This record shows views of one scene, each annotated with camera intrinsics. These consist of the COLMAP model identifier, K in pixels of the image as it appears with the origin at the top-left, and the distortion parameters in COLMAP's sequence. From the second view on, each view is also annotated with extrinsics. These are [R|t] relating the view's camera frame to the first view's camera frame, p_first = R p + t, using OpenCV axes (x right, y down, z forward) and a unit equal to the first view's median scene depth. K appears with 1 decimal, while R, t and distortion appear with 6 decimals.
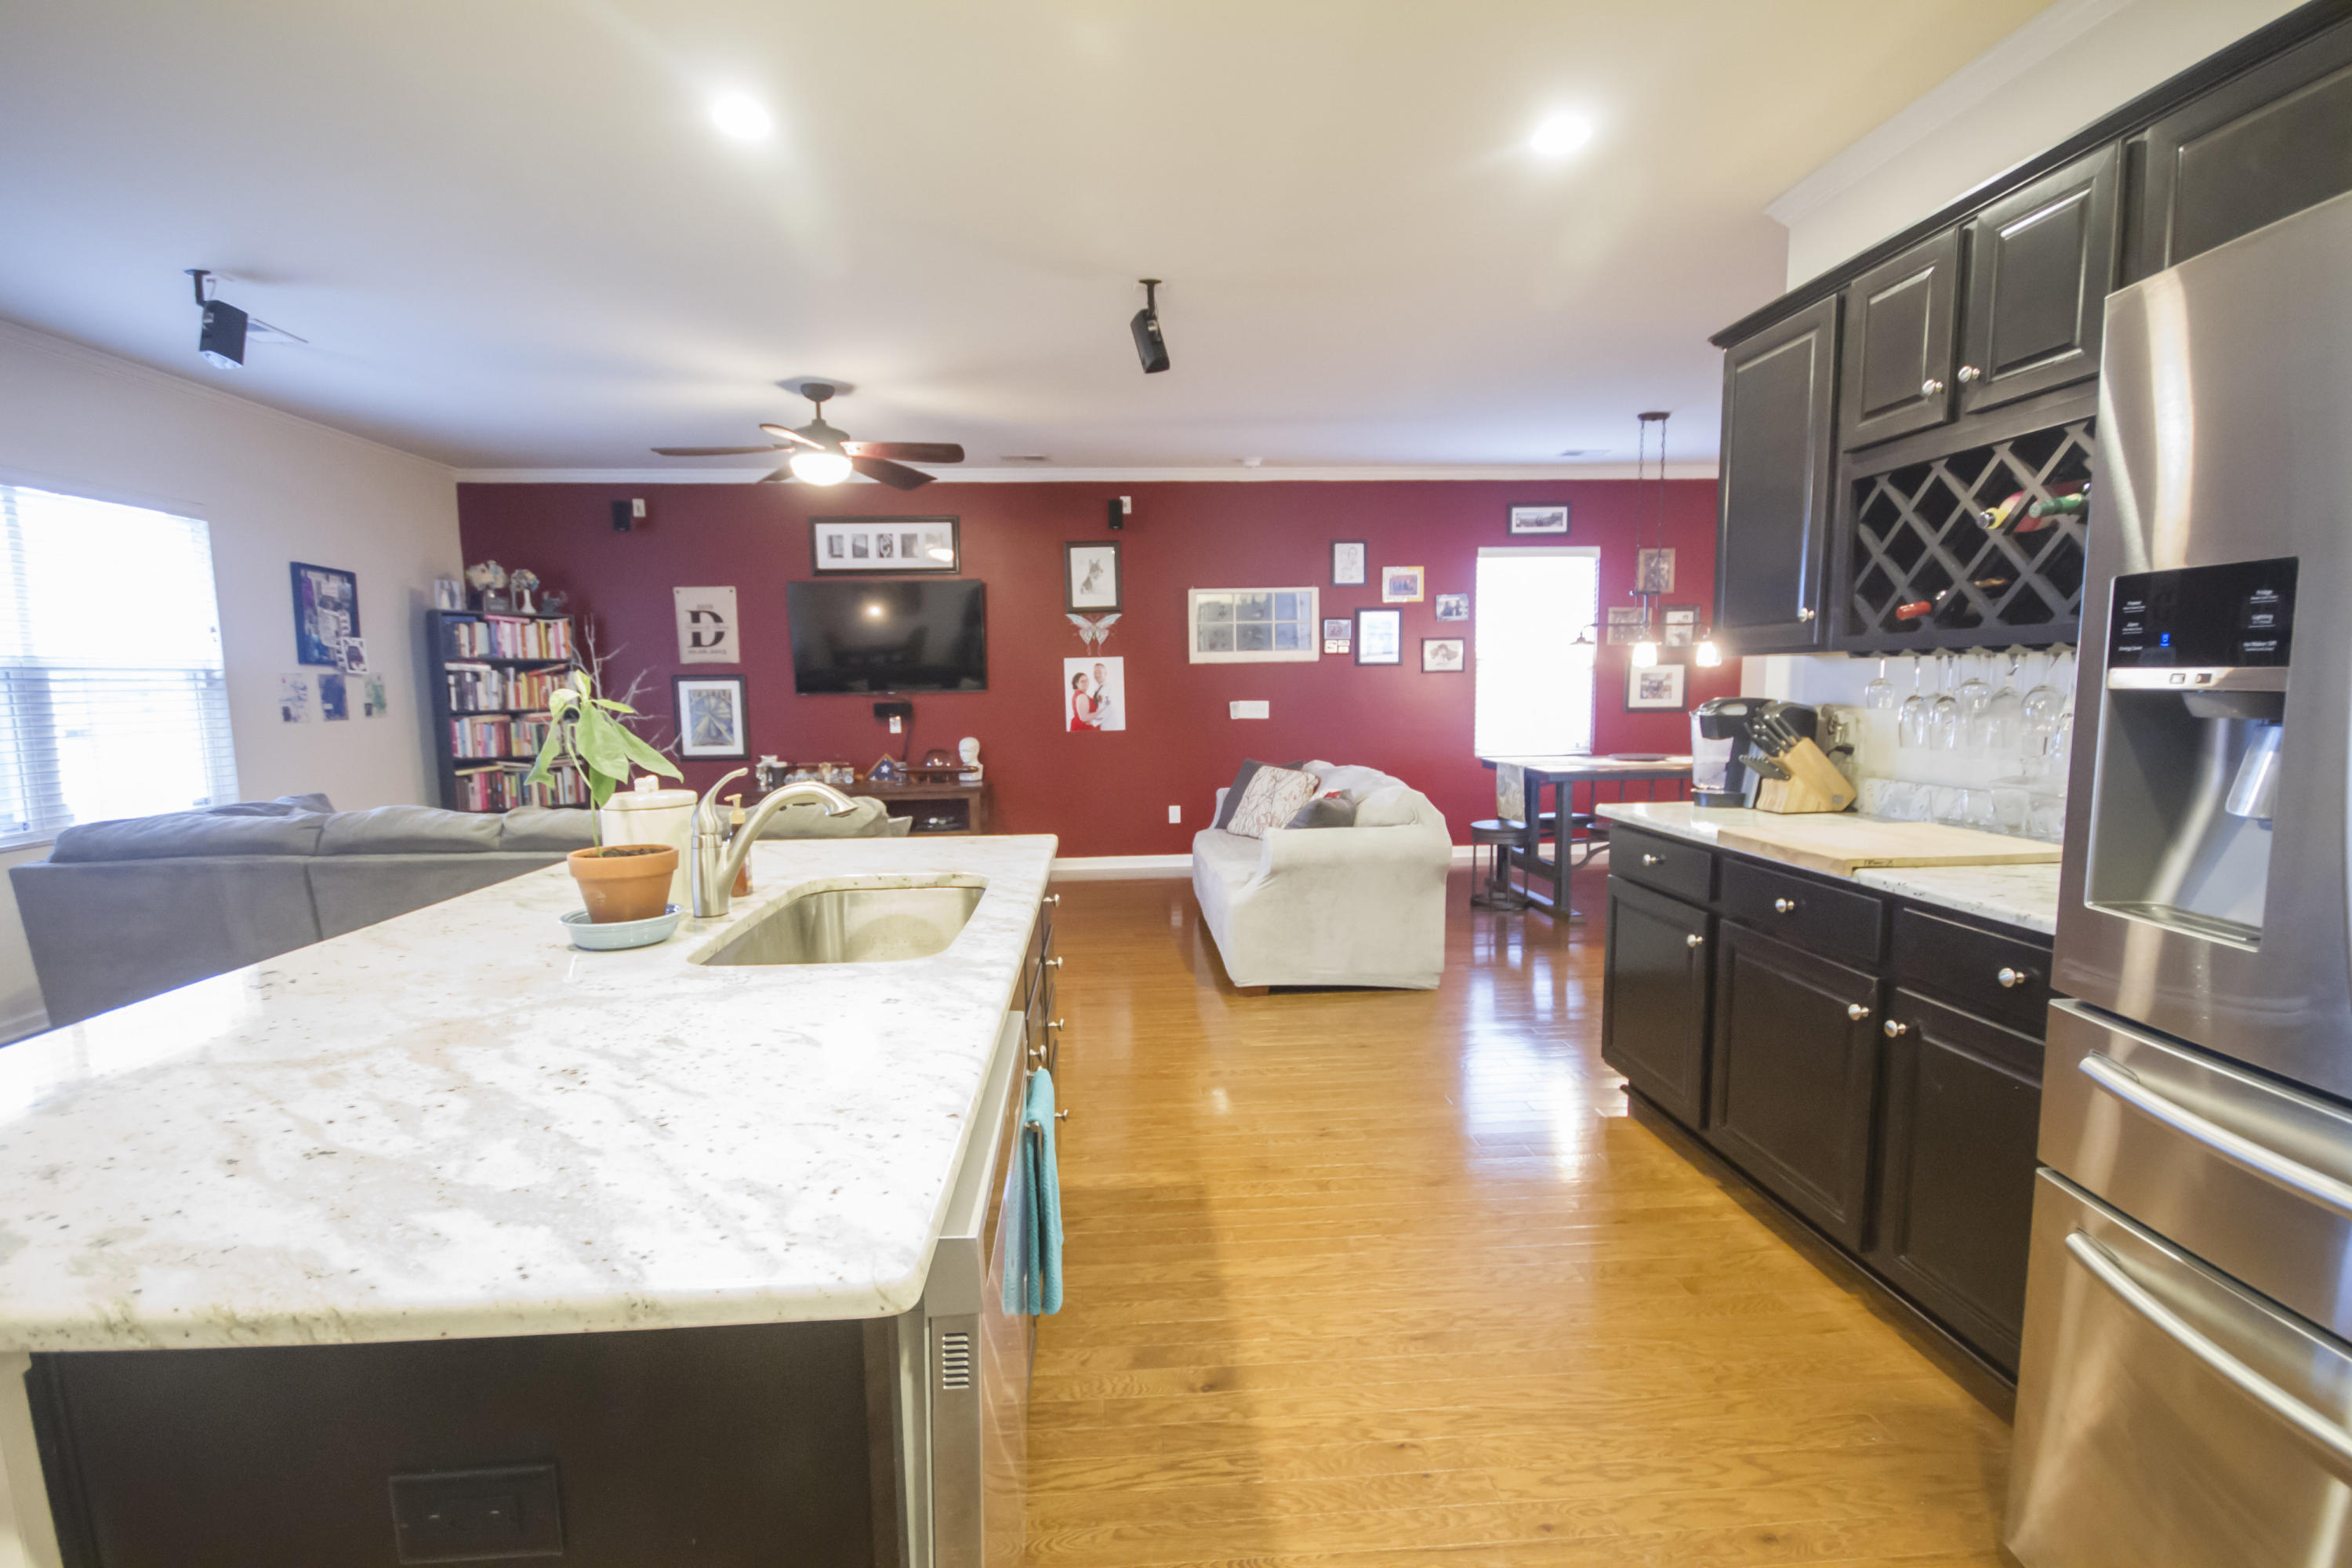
lens RADIAL K [[1083.8, 0, 1179.7], [0, 1083.8, 809.4], [0, 0, 1]] dist [0.010861, -0.009178]
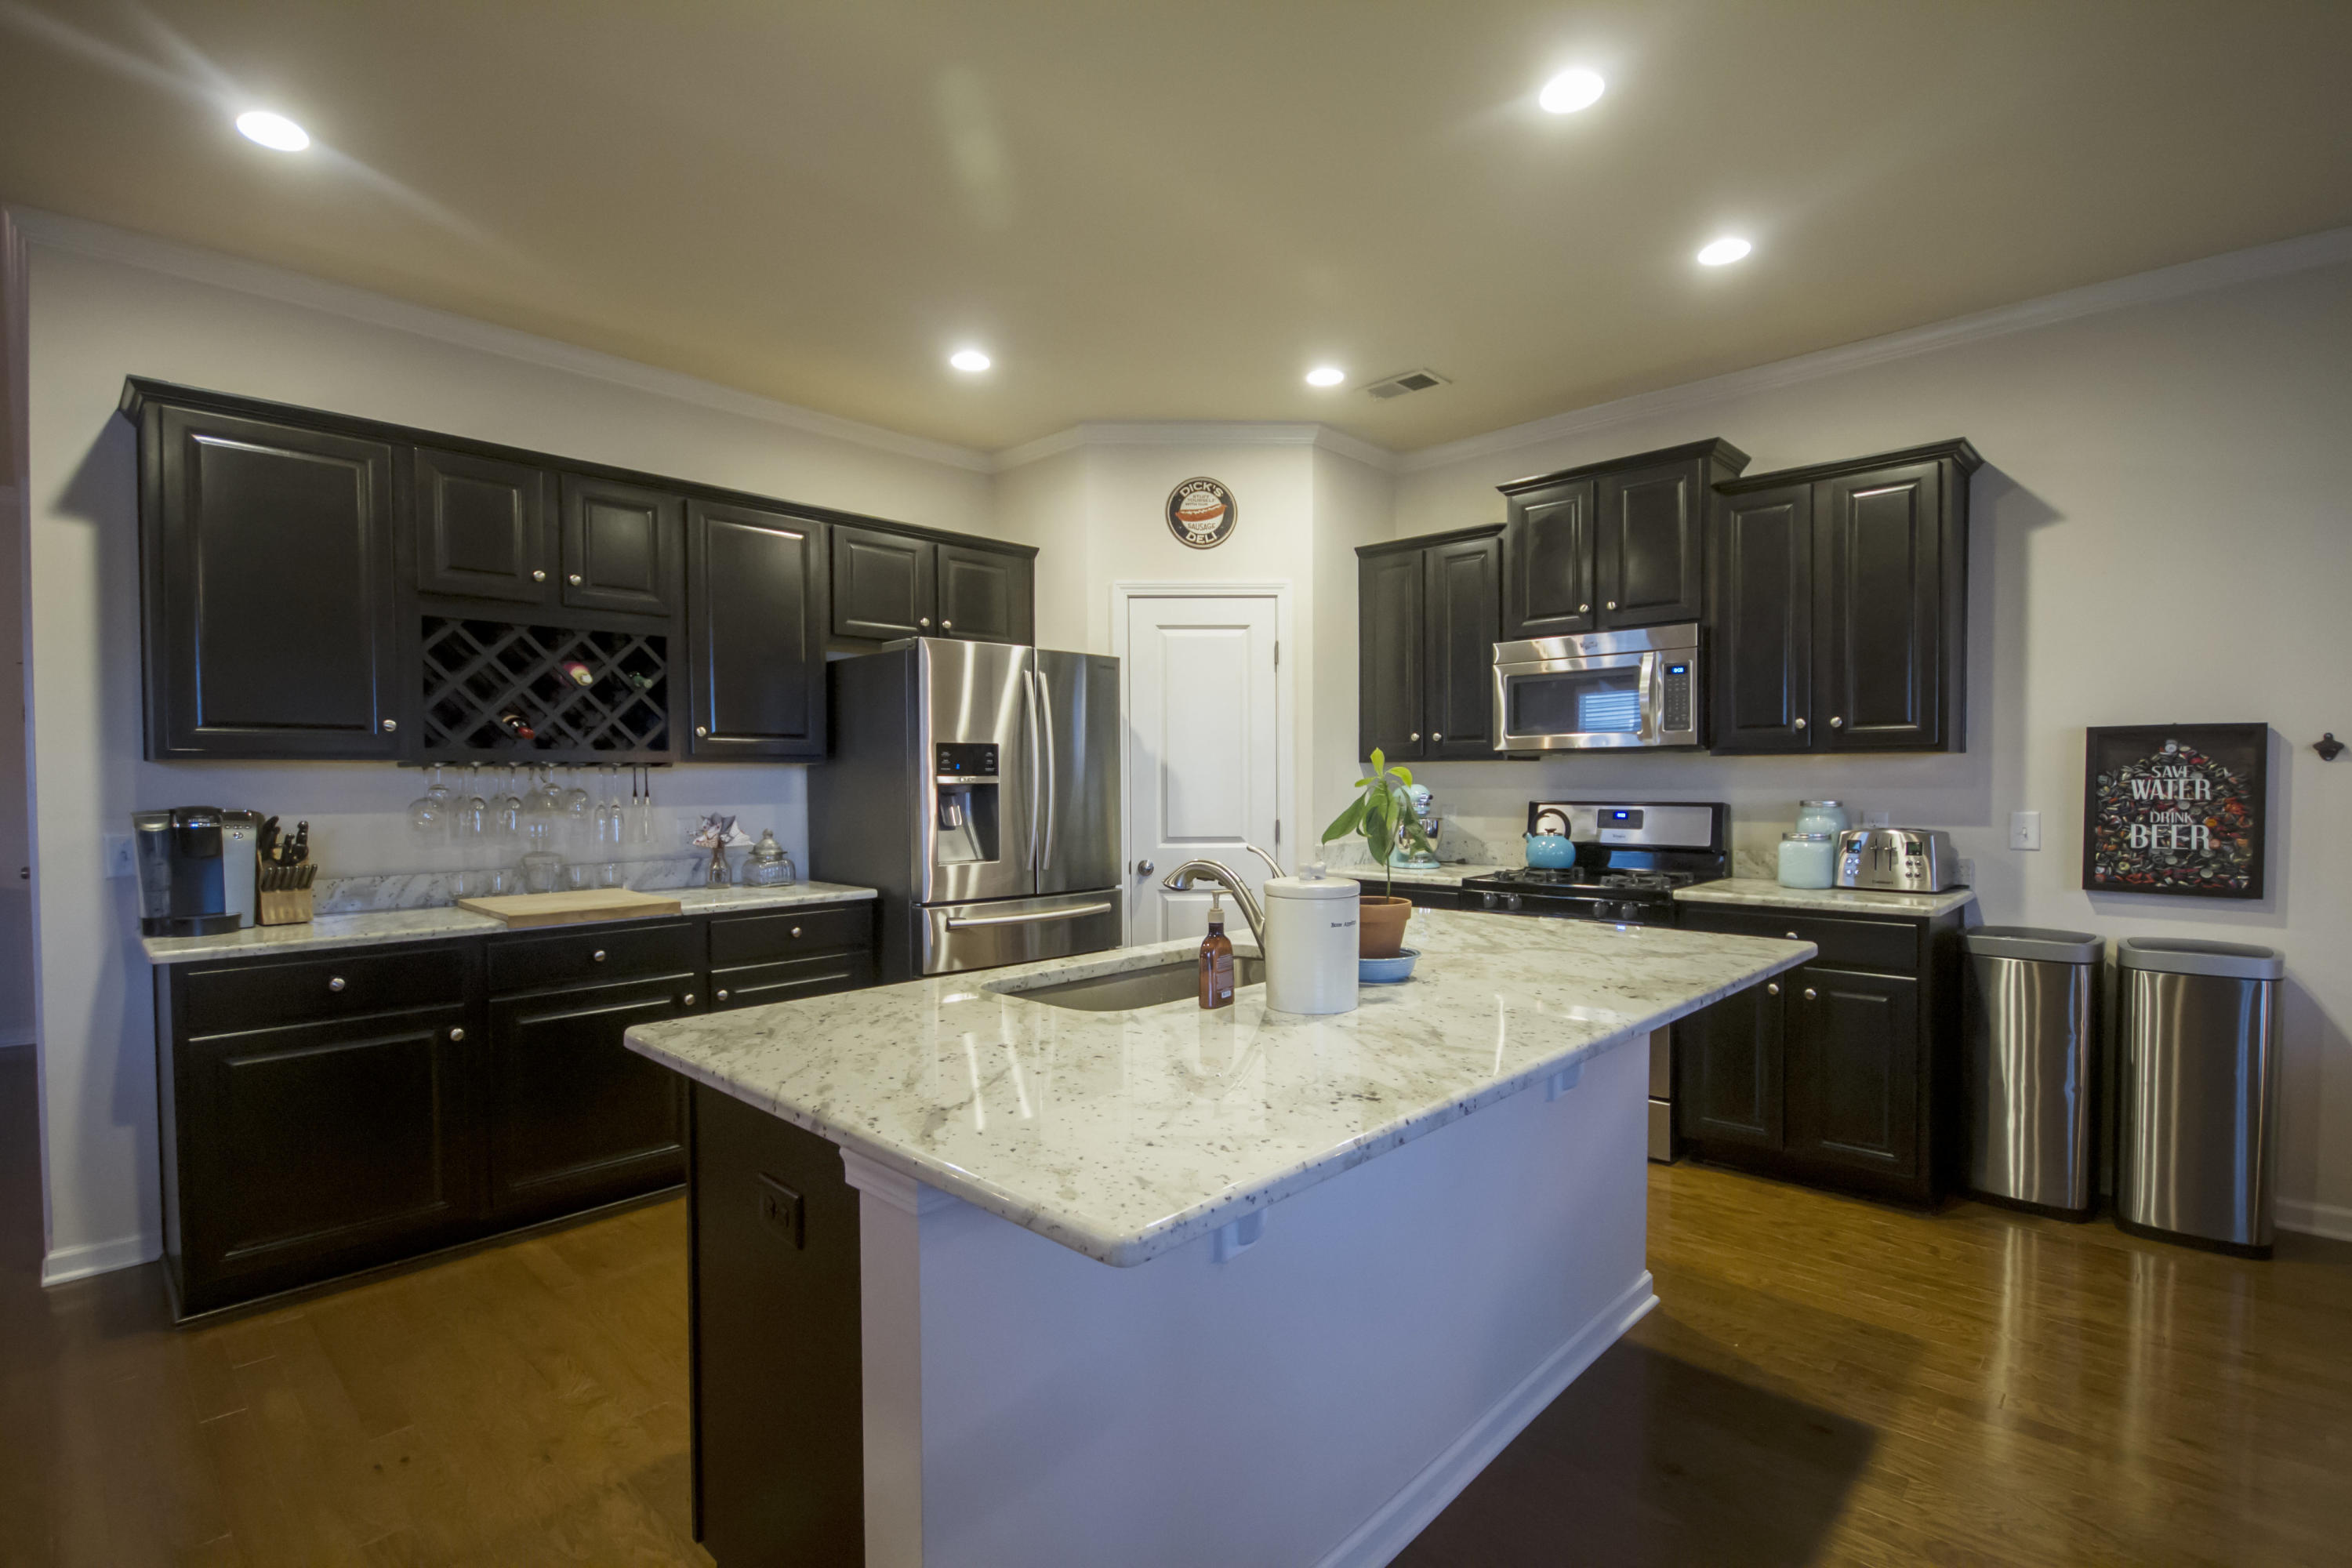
lens RADIAL K [[1078.1, 0, 1177.4], [0, 1078.1, 805.2], [0, 0, 1]] dist [-0.013069, 0.012382]
pose [[-0.676619, 0.001520, 0.736332, -0.333769], [0.102588, 0.990440, 0.092223, -0.053398], [-0.729152, 0.137939, -0.670306, 0.519269]]
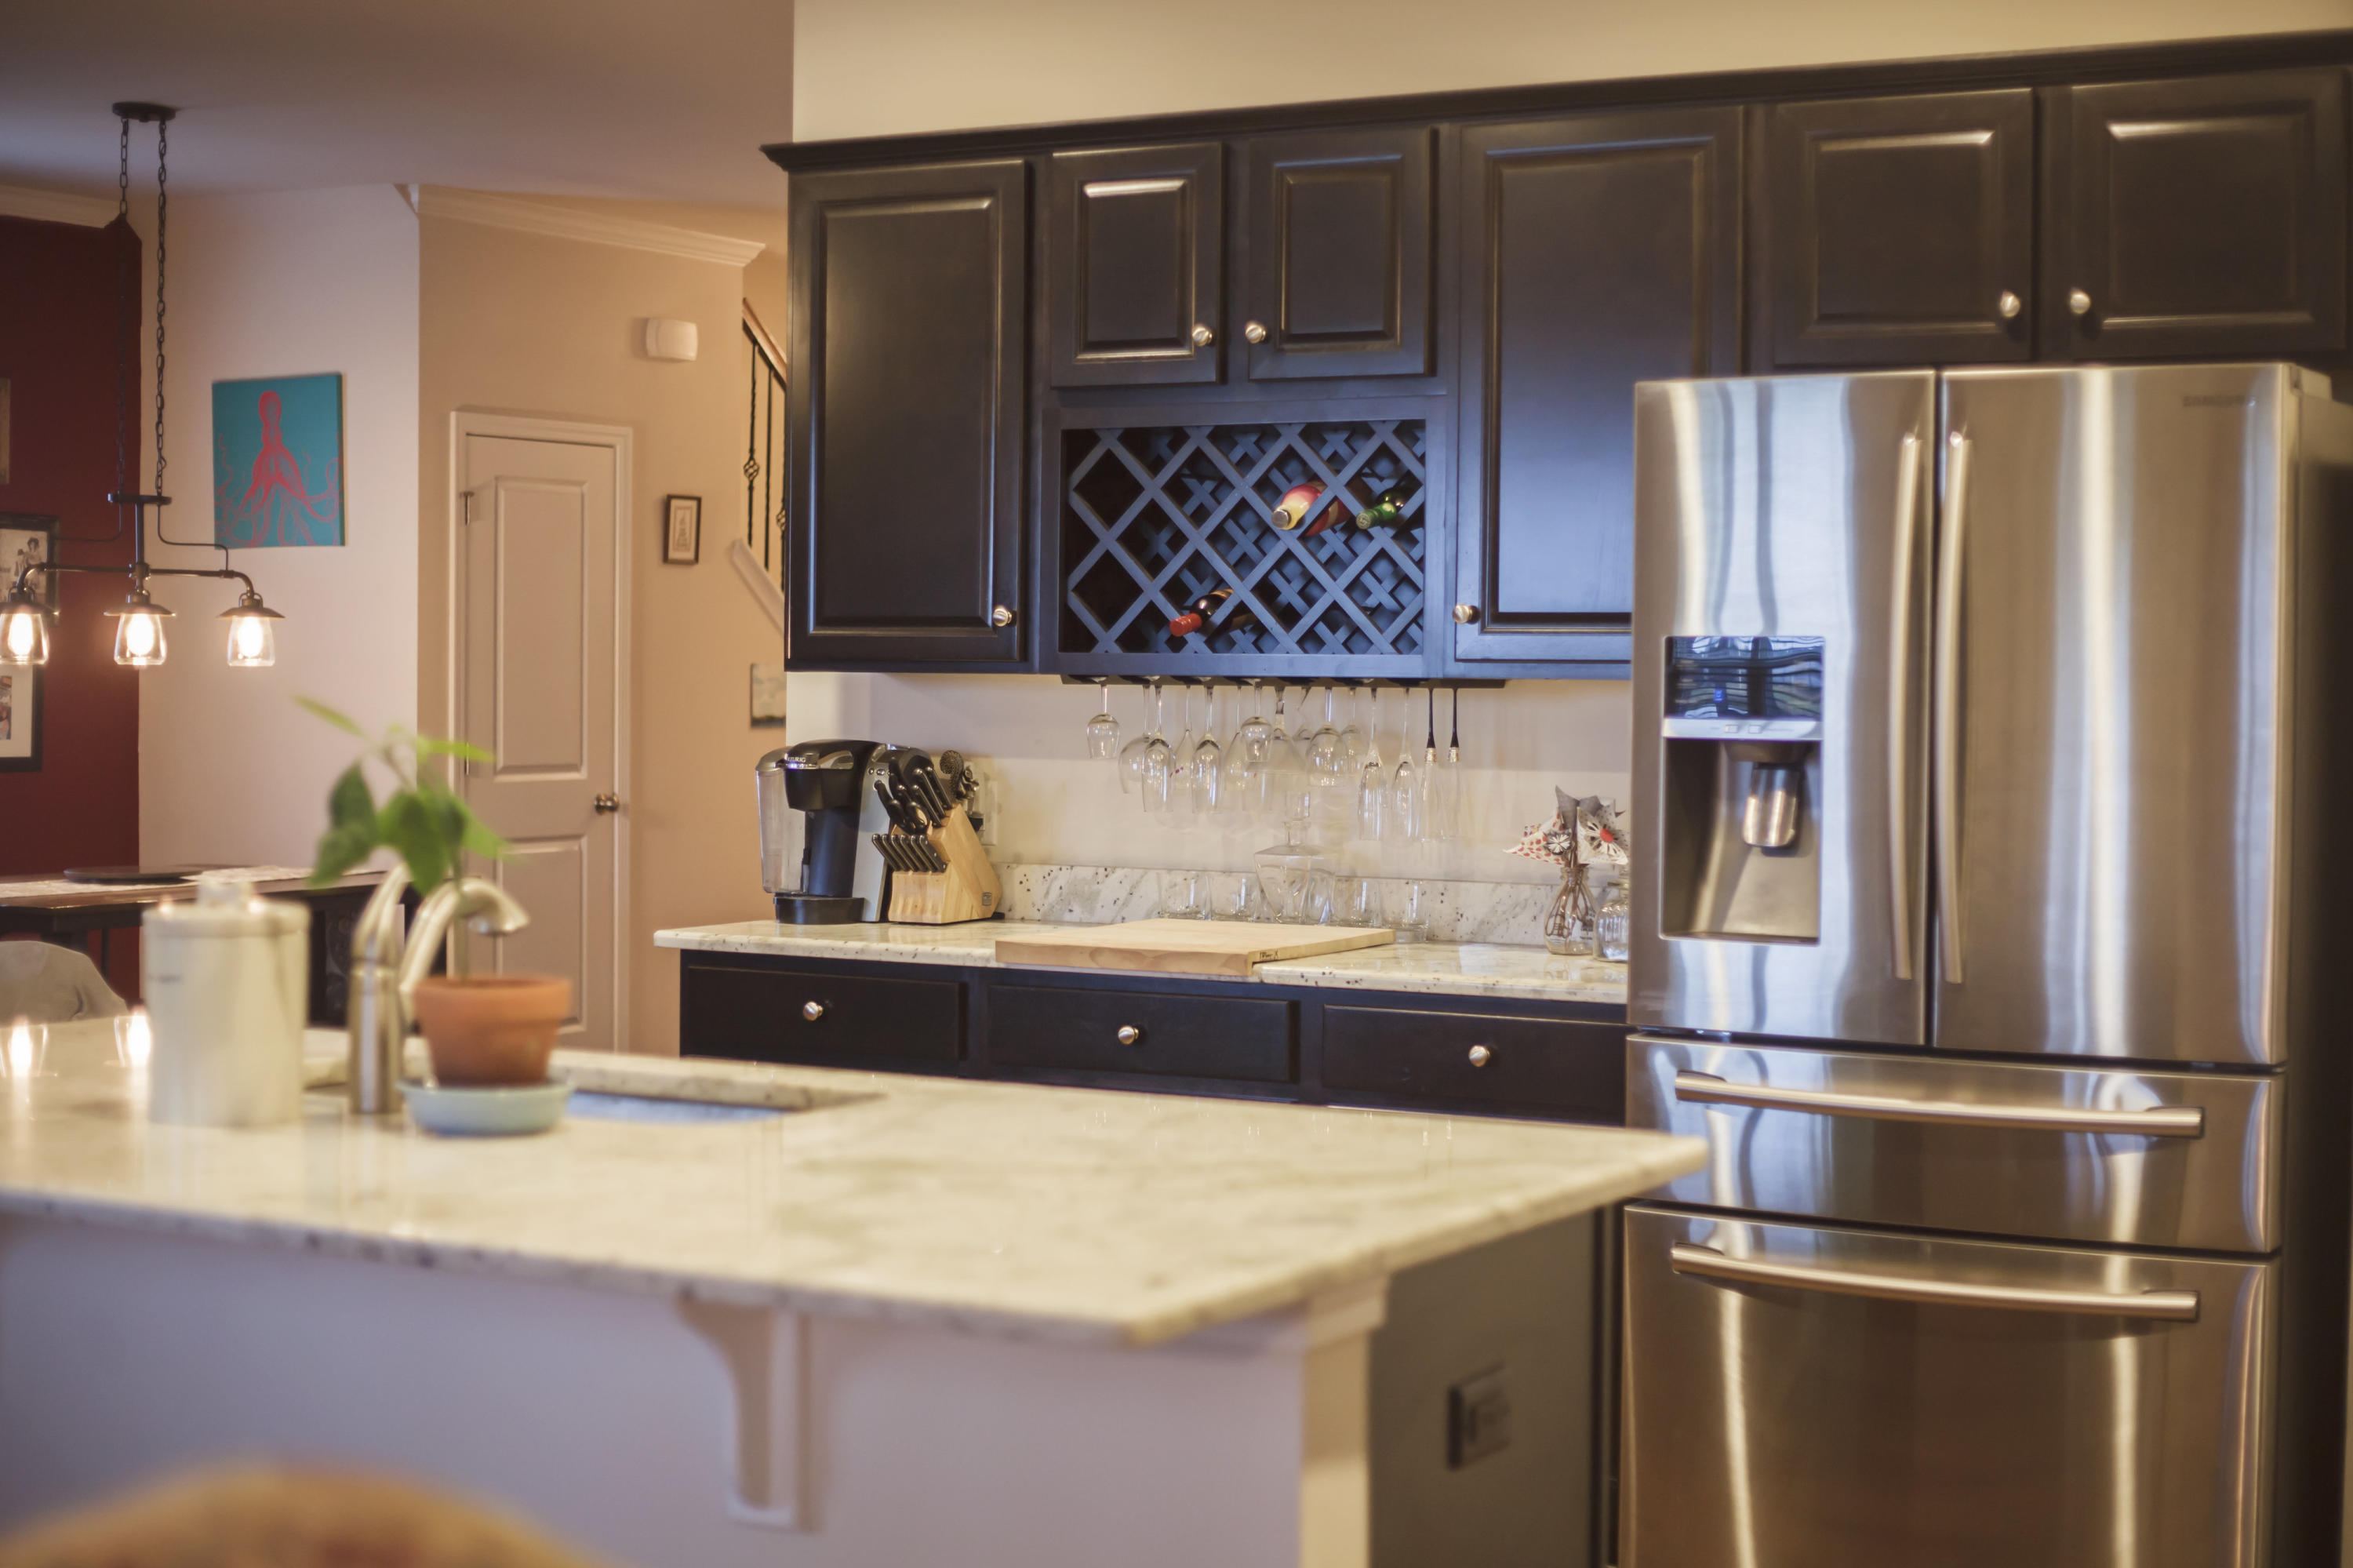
lens RADIAL K [[3581.7, 0, 1157.7], [0, 3581.7, 751.0], [0, 0, 1]] dist [-0.101150, 0.033642]
pose [[0.552317, 0.001234, 0.833633, -0.534774], [0.080170, 0.995285, -0.054589, 0.013065], [-0.829770, 0.096982, 0.549614, -0.121096]]
